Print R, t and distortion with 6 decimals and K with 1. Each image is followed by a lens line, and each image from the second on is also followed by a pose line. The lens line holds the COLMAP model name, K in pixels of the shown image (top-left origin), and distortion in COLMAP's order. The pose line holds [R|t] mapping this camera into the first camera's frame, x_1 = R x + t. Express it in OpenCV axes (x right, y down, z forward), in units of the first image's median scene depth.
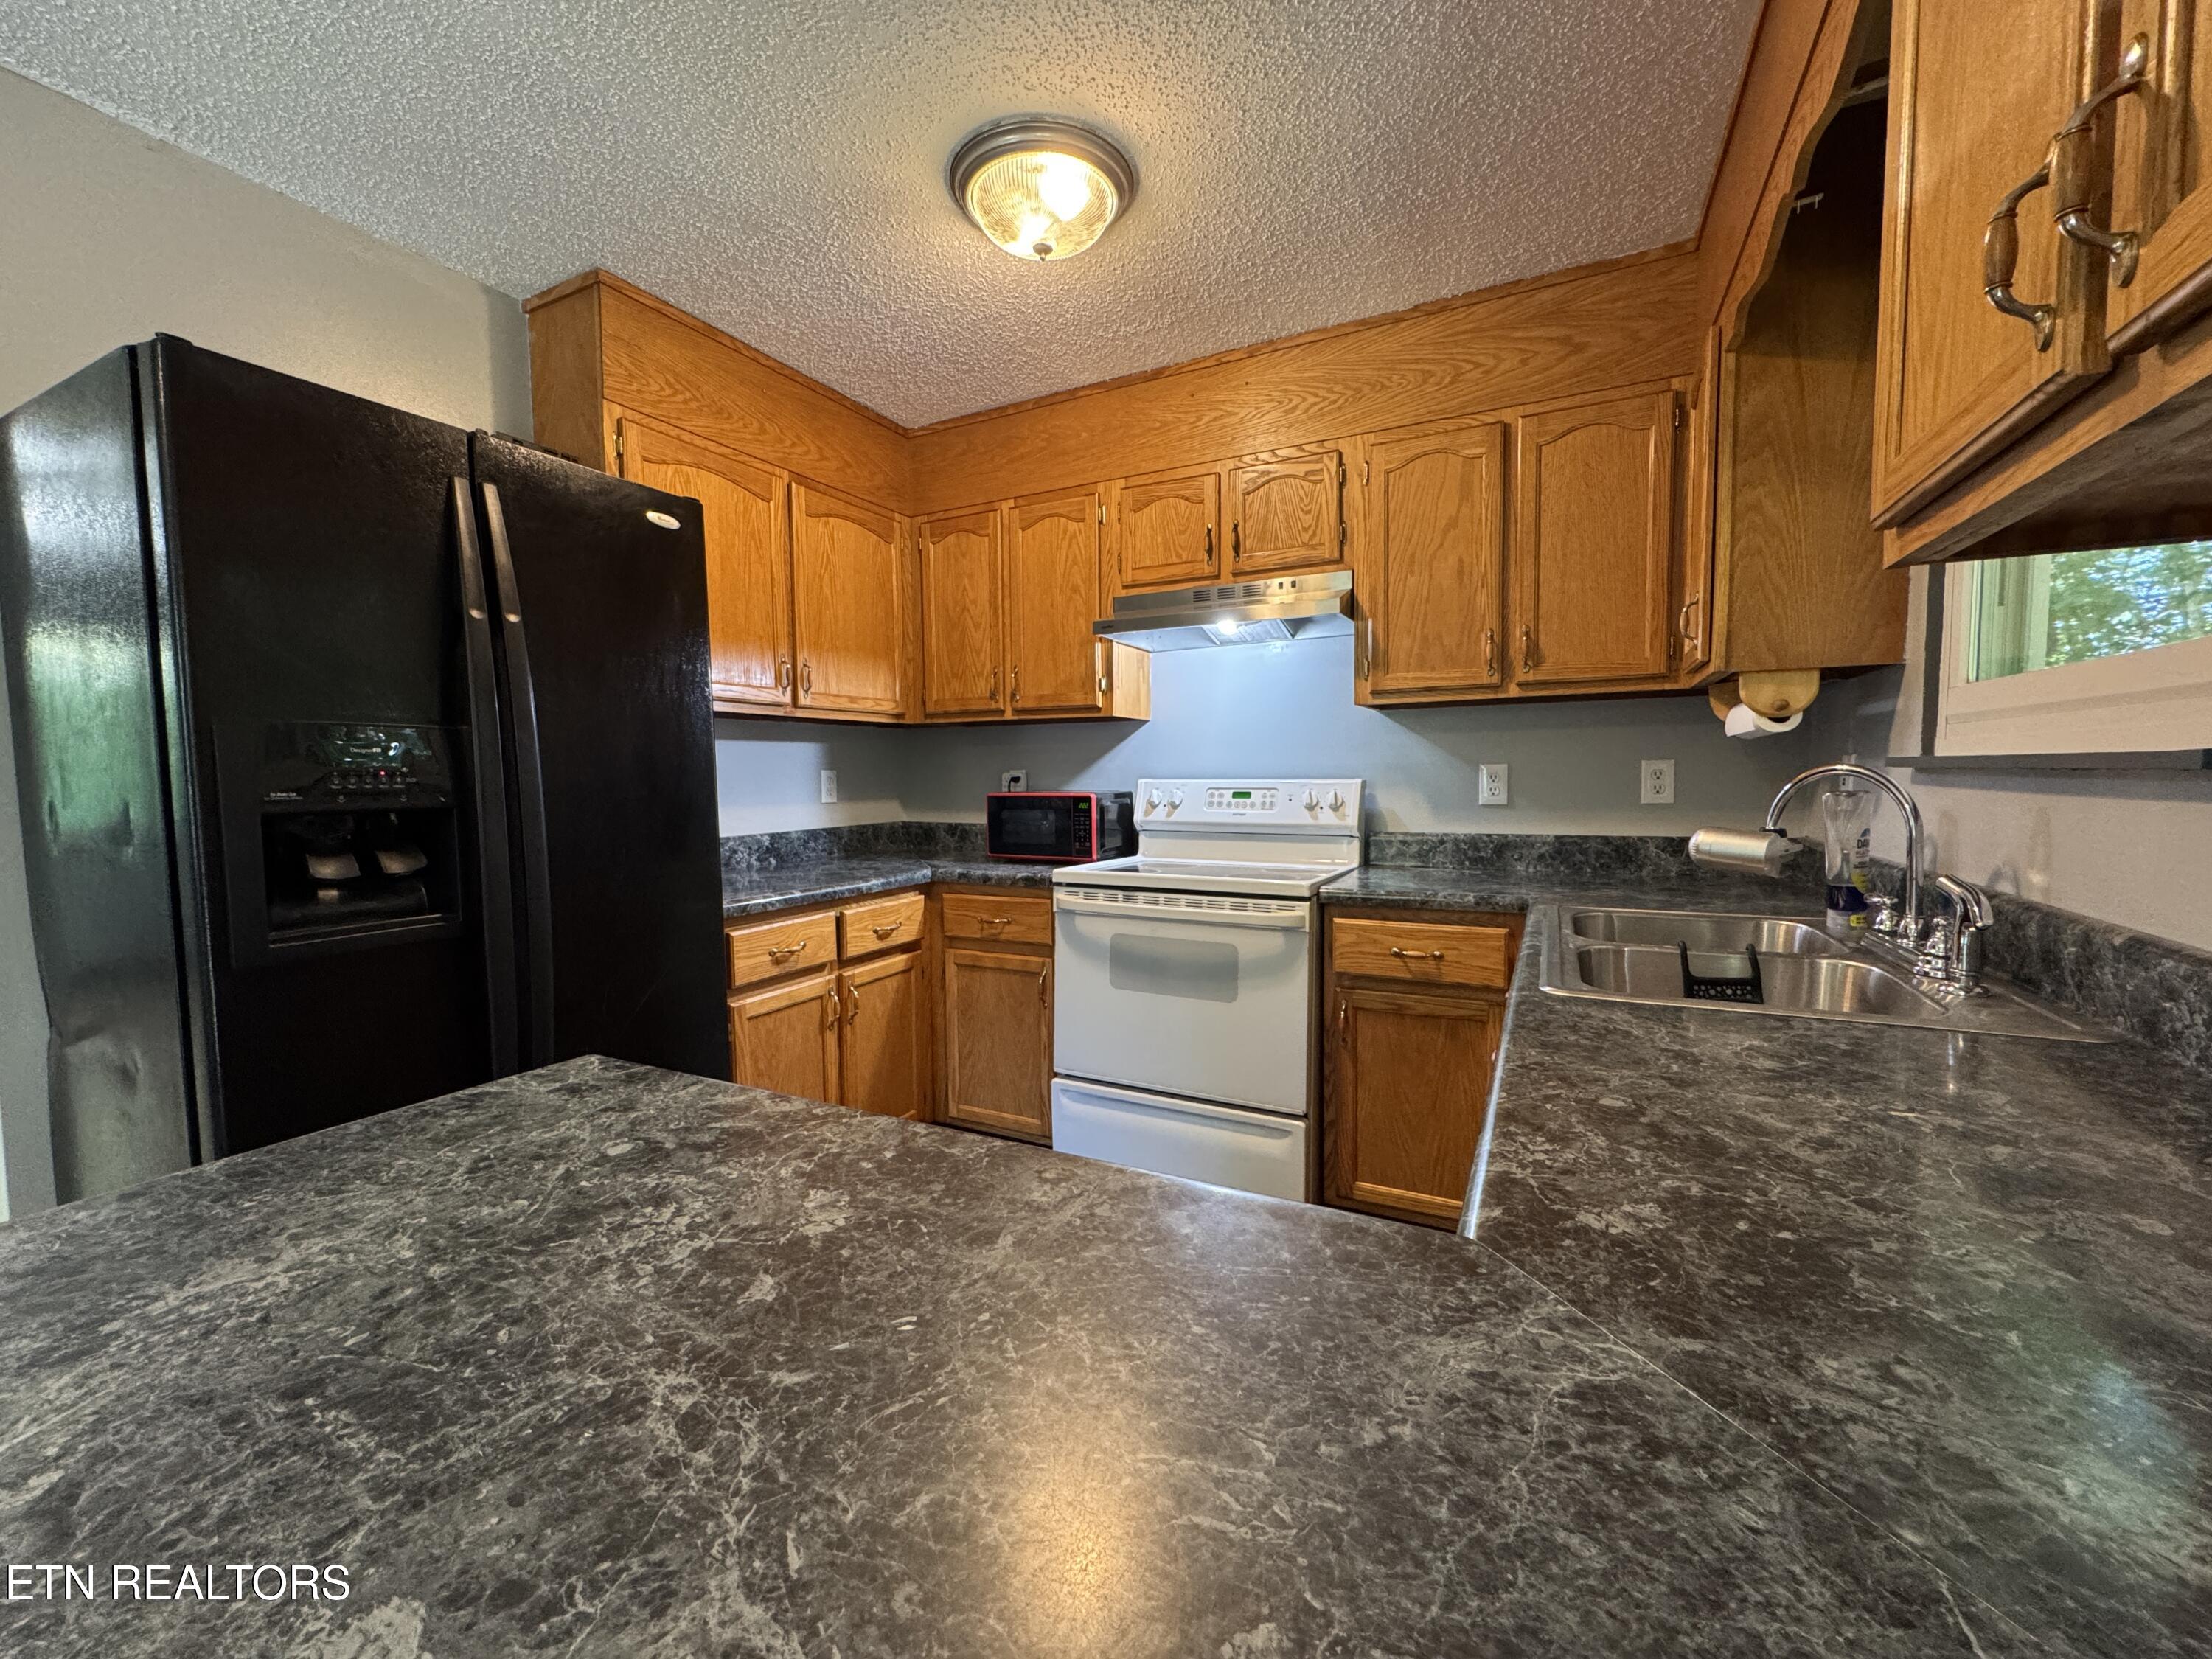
lens RADIAL K [[889.7, 0, 1110.9], [0, 889.7, 826.0], [0, 0, 1]] dist [0.002327, -0.000373]
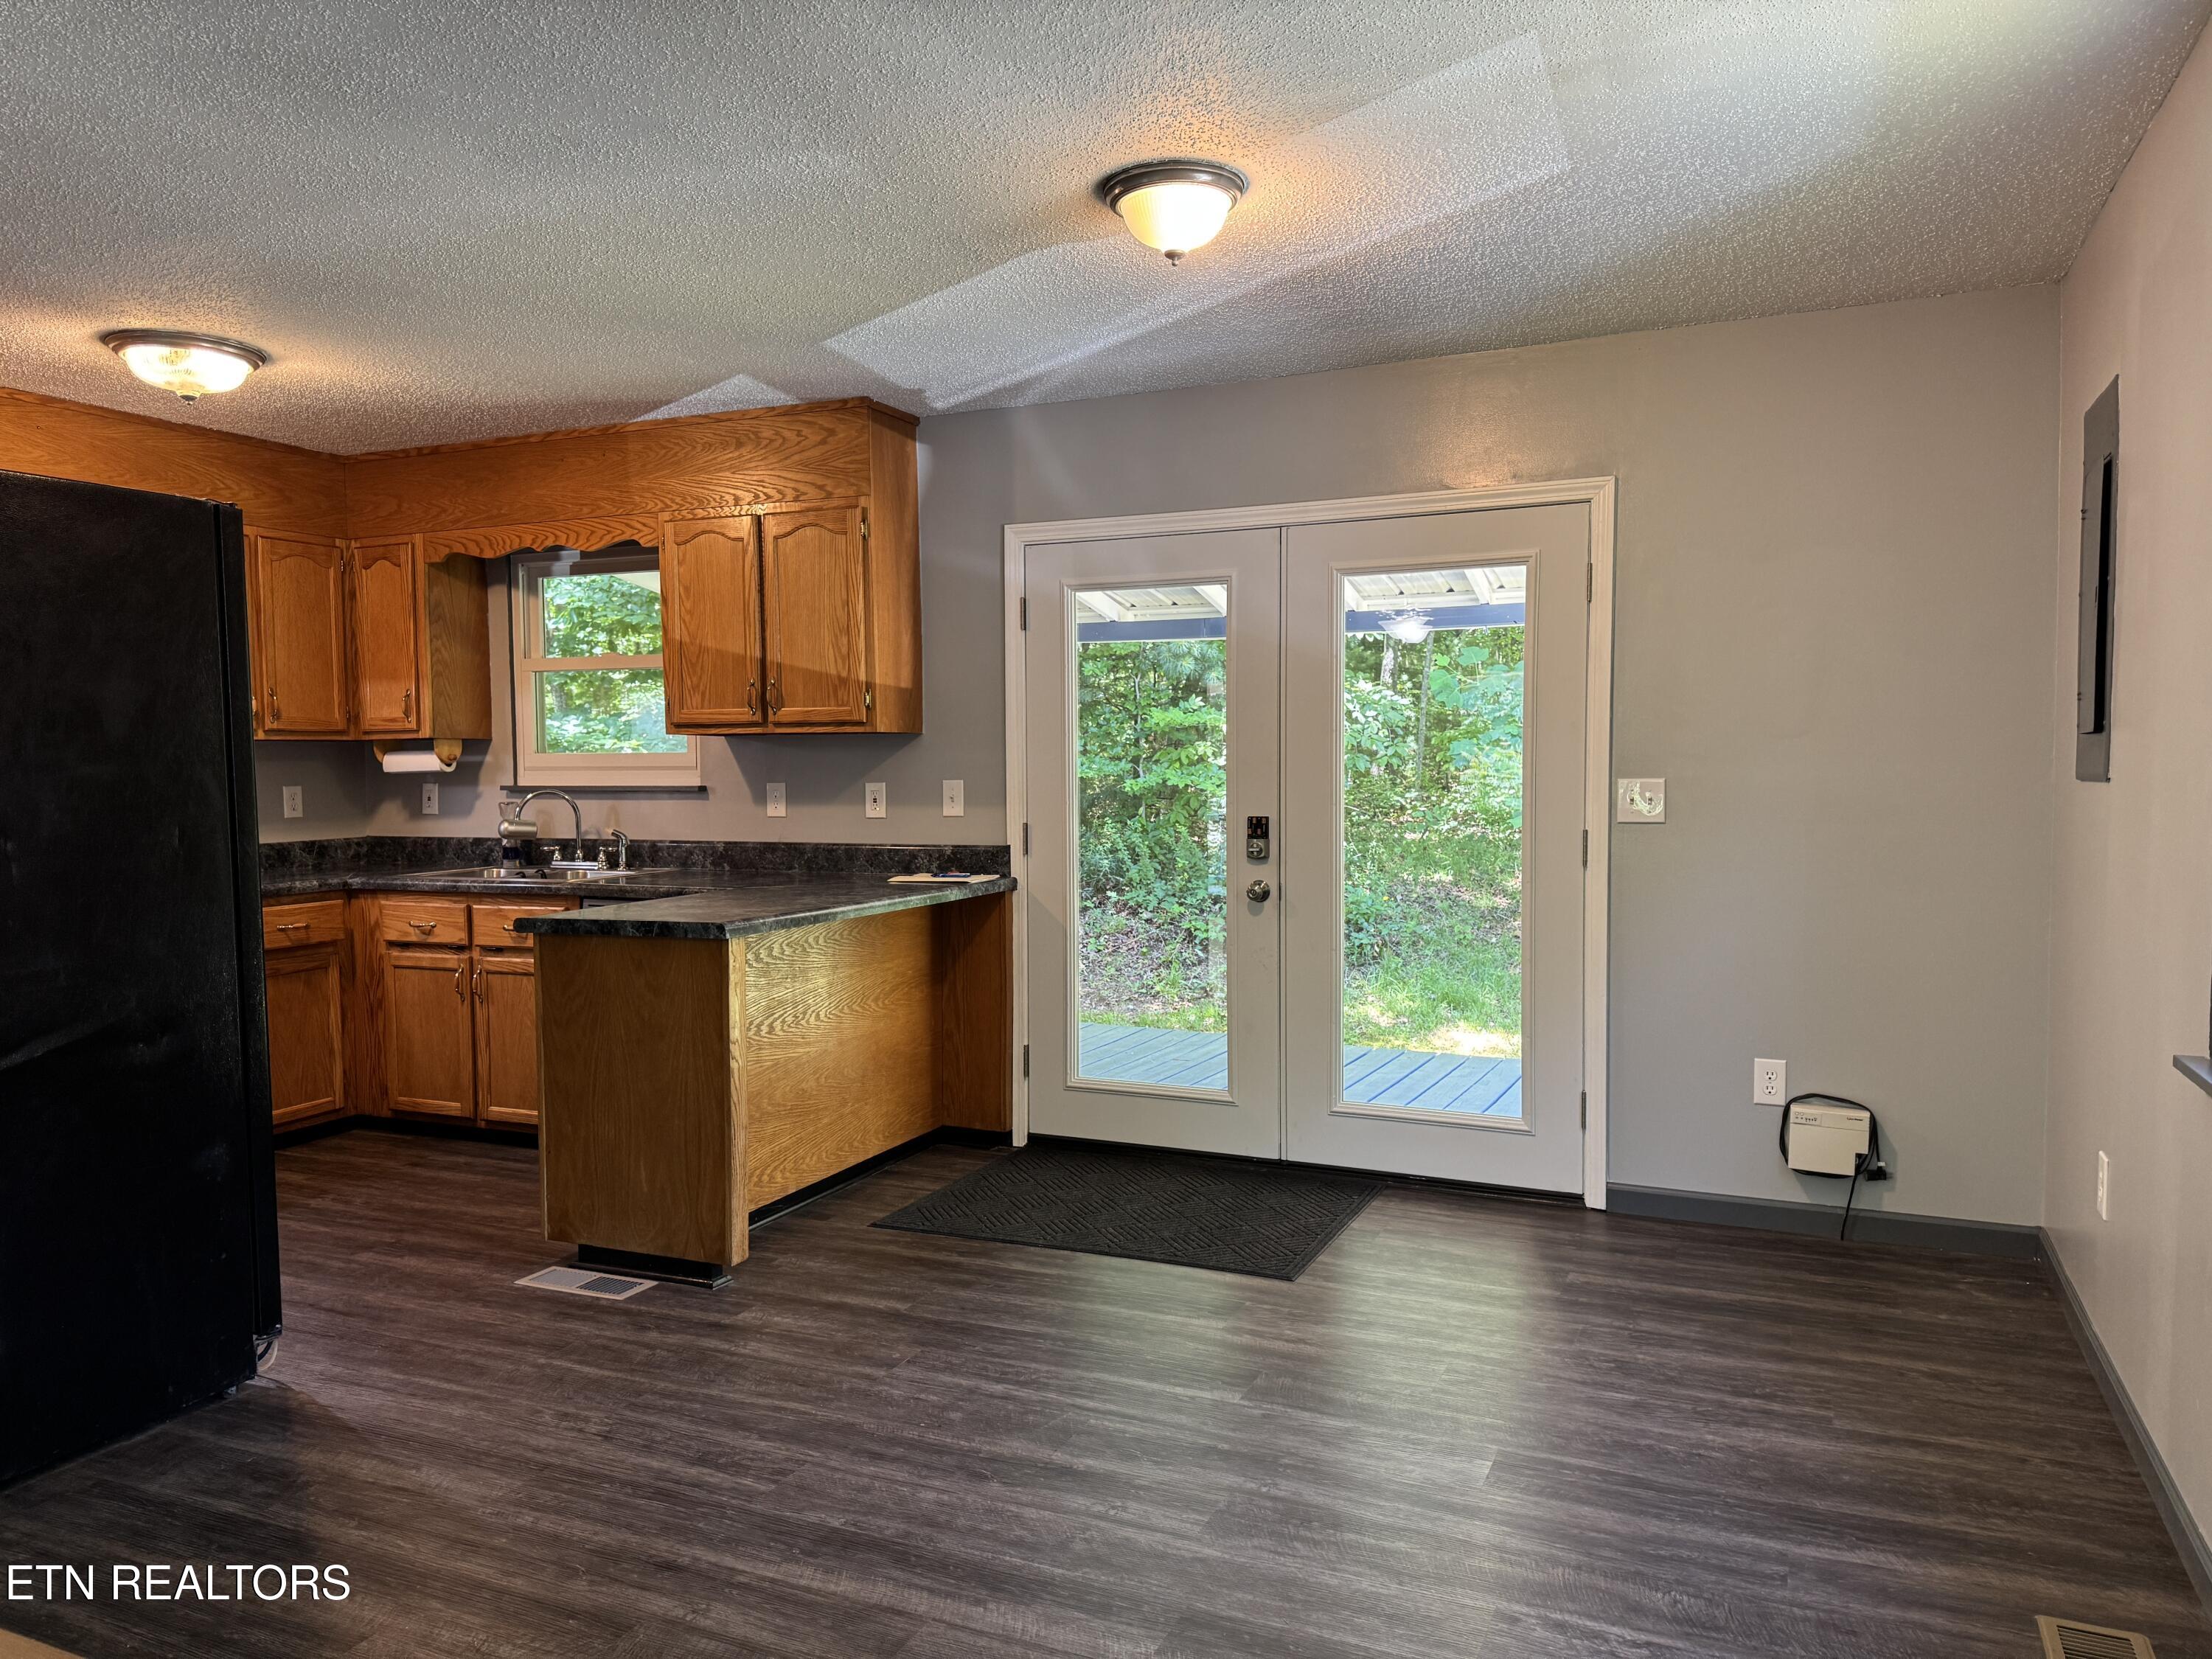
lens RADIAL K [[1554.3, 0, 1101.5], [0, 1554.3, 836.0], [0, 0, 1]] dist [0.082014, -0.092986]
pose [[-0.046431, -0.035314, 0.998297, -1.976777], [0.070258, 0.996784, 0.038528, -0.003372], [-0.996448, 0.071928, -0.043801, -0.143358]]
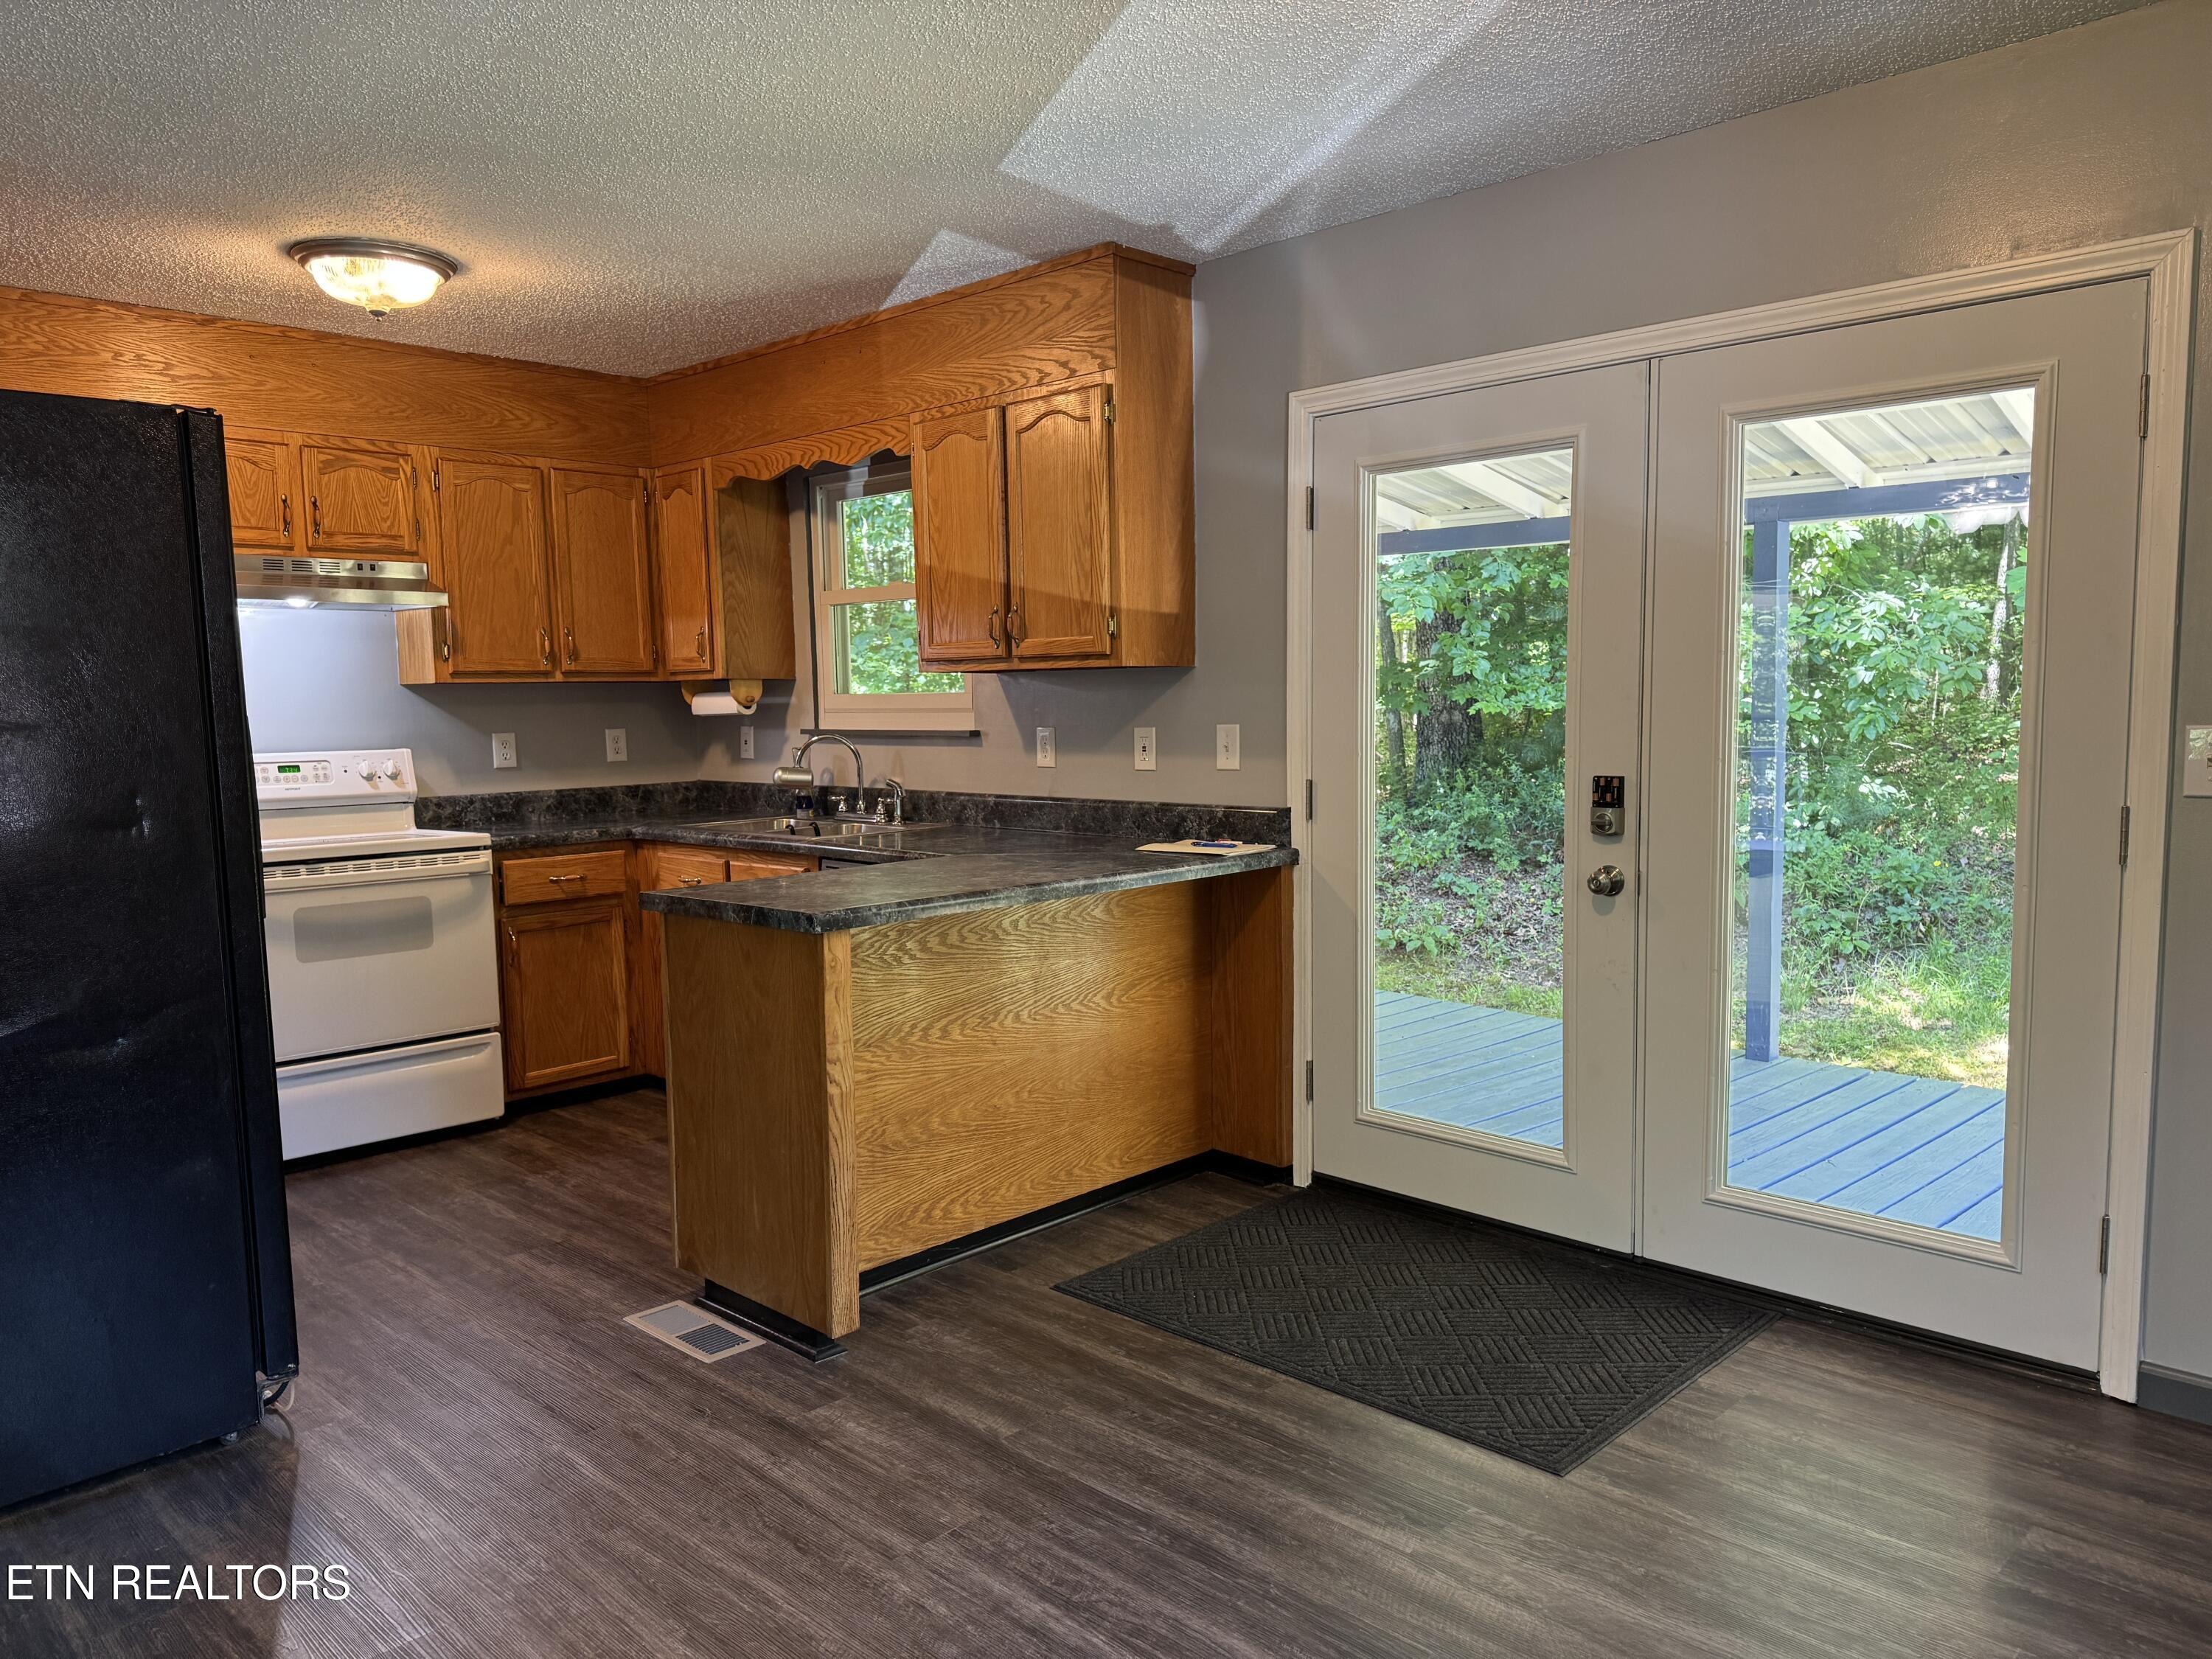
lens RADIAL K [[1554.3, 0, 1101.4], [0, 1554.3, 834.2], [0, 0, 1]] dist [0.082014, -0.092986]
pose [[0.300966, -0.077204, 0.950505, -1.492484], [0.071464, 0.995741, 0.058250, -0.001197], [-0.950954, 0.050395, 0.305201, -0.433178]]
